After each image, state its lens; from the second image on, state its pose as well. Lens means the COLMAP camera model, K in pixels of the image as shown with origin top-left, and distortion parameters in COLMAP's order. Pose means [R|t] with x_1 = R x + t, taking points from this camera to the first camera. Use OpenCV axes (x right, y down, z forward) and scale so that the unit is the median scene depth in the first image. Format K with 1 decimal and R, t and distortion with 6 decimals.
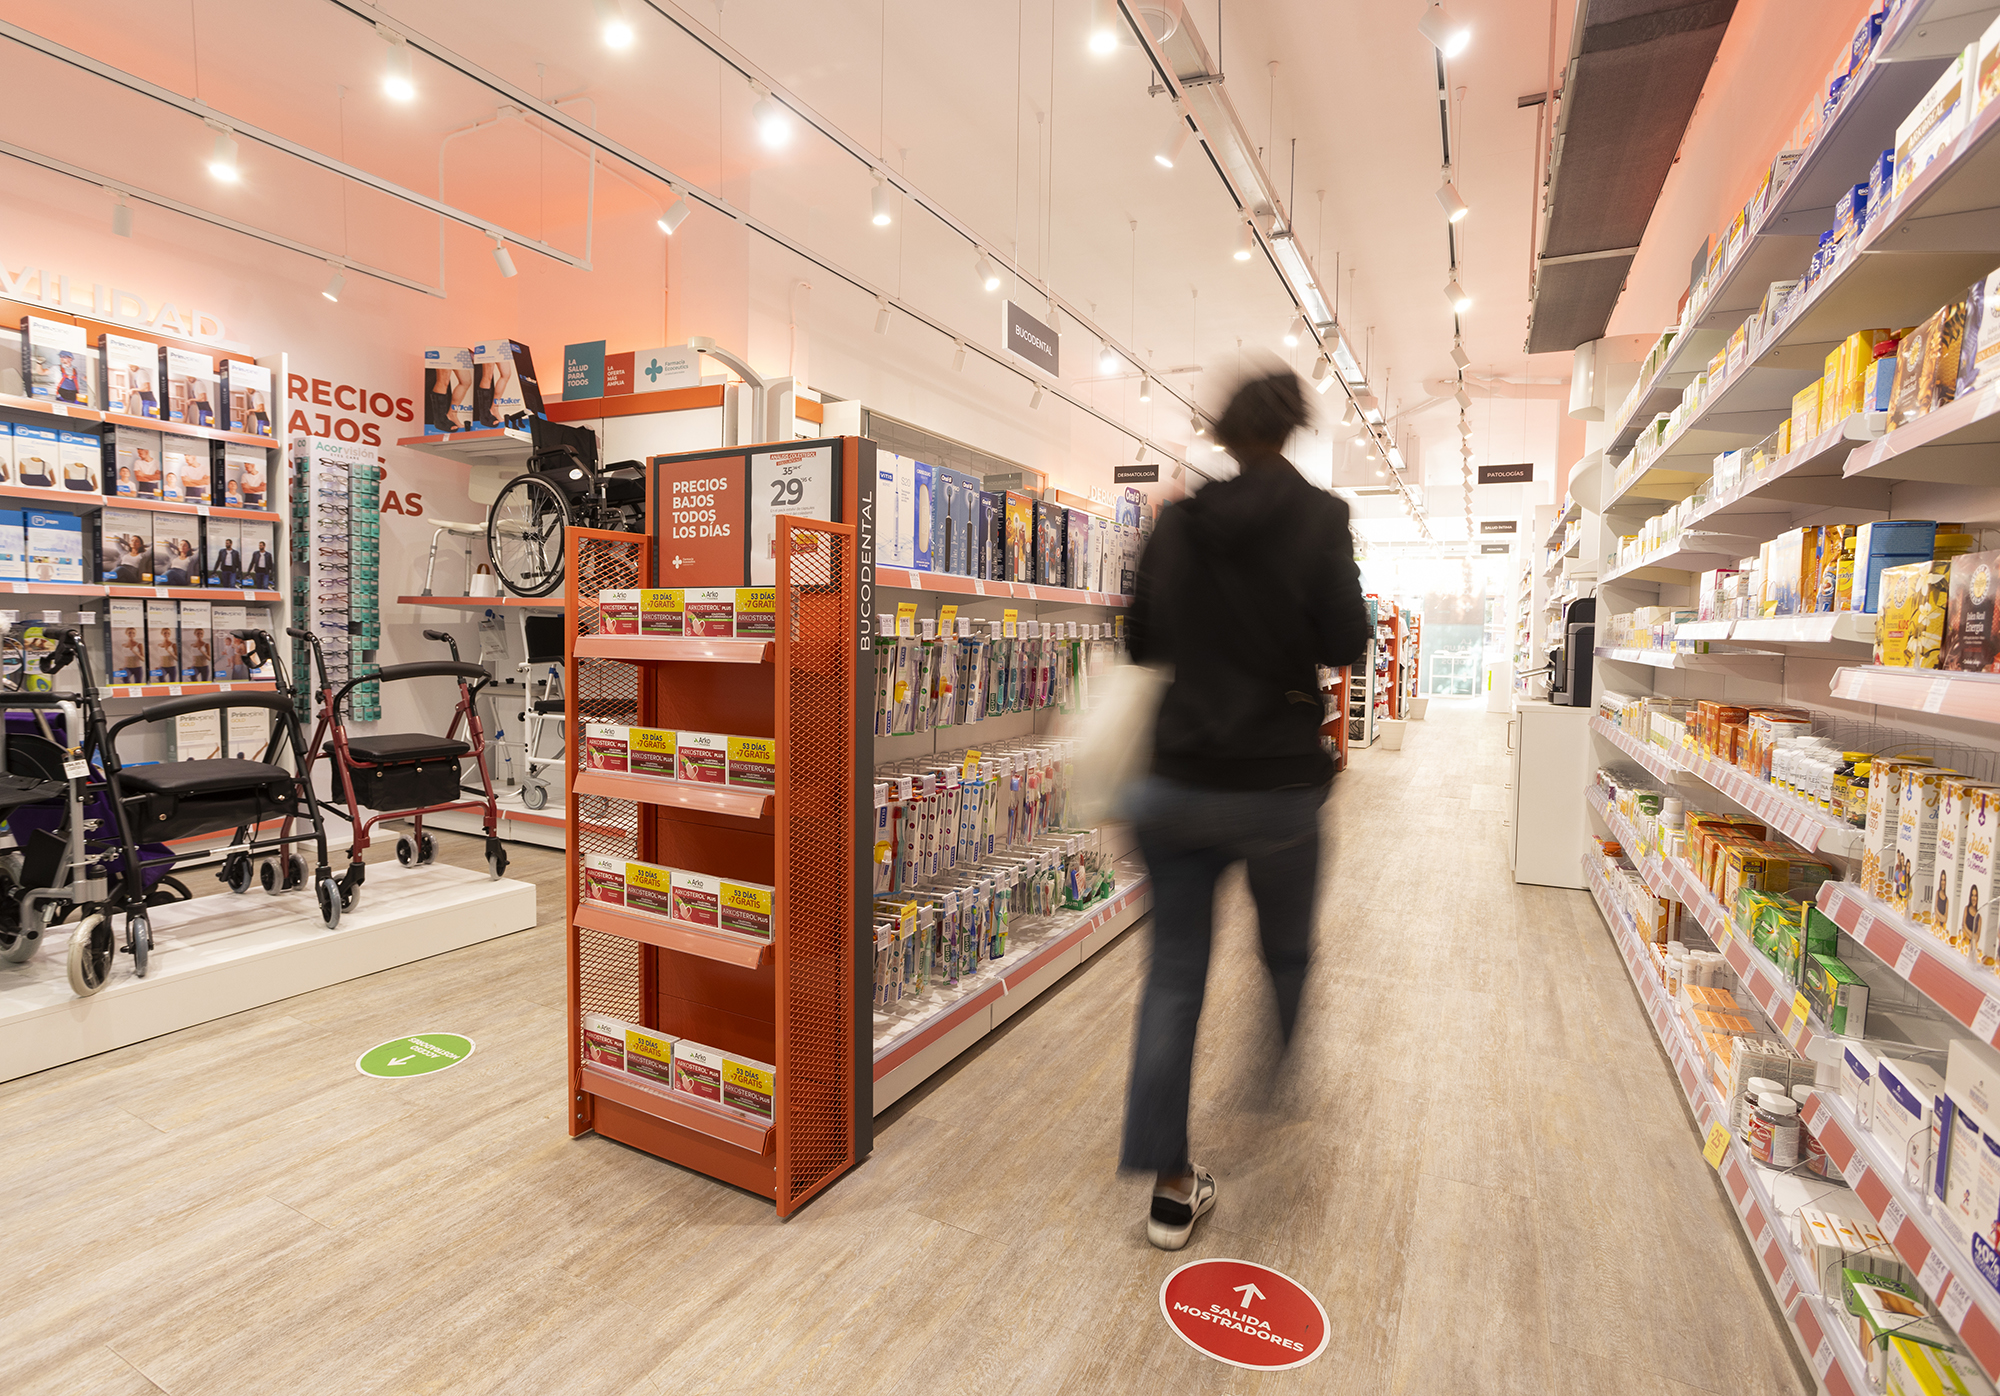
lens RADIAL K [[977.4, 0, 1000.0], [0, 977.4, 698.0], [0, 0, 1]] dist [-0.066754, 0.023119]
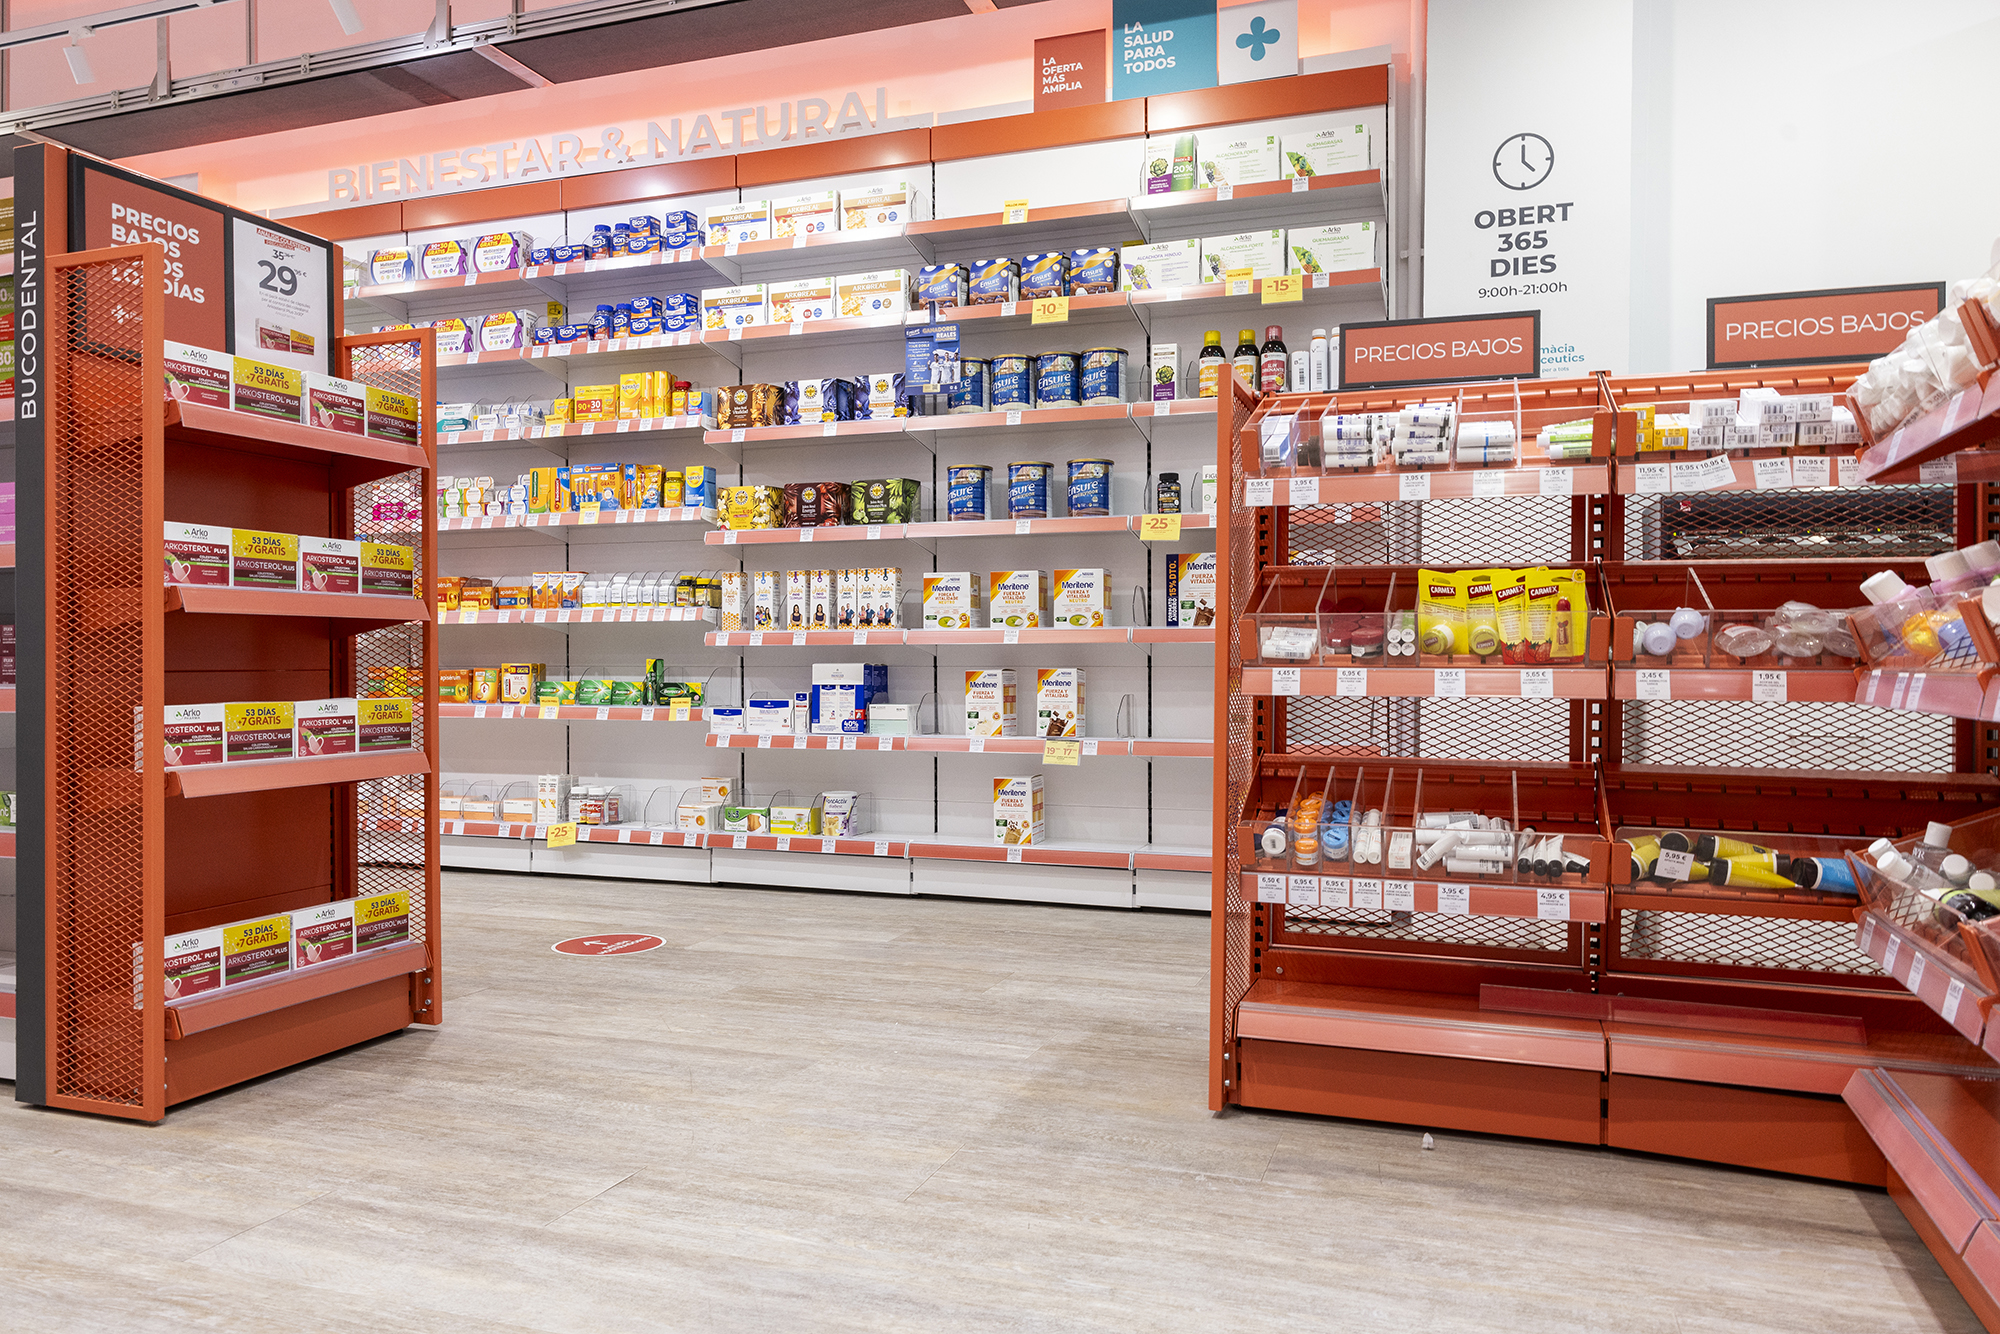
lens RADIAL K [[1354.2, 0, 1000.5], [0, 1354.2, 662.3], [0, 0, 1]] dist [0.000201, 0.007254]
pose [[-0.121694, -0.024853, 0.992257, -1.624670], [0.063866, 0.997419, 0.032815, 0.149240], [-0.990511, 0.067365, -0.119792, 0.540632]]
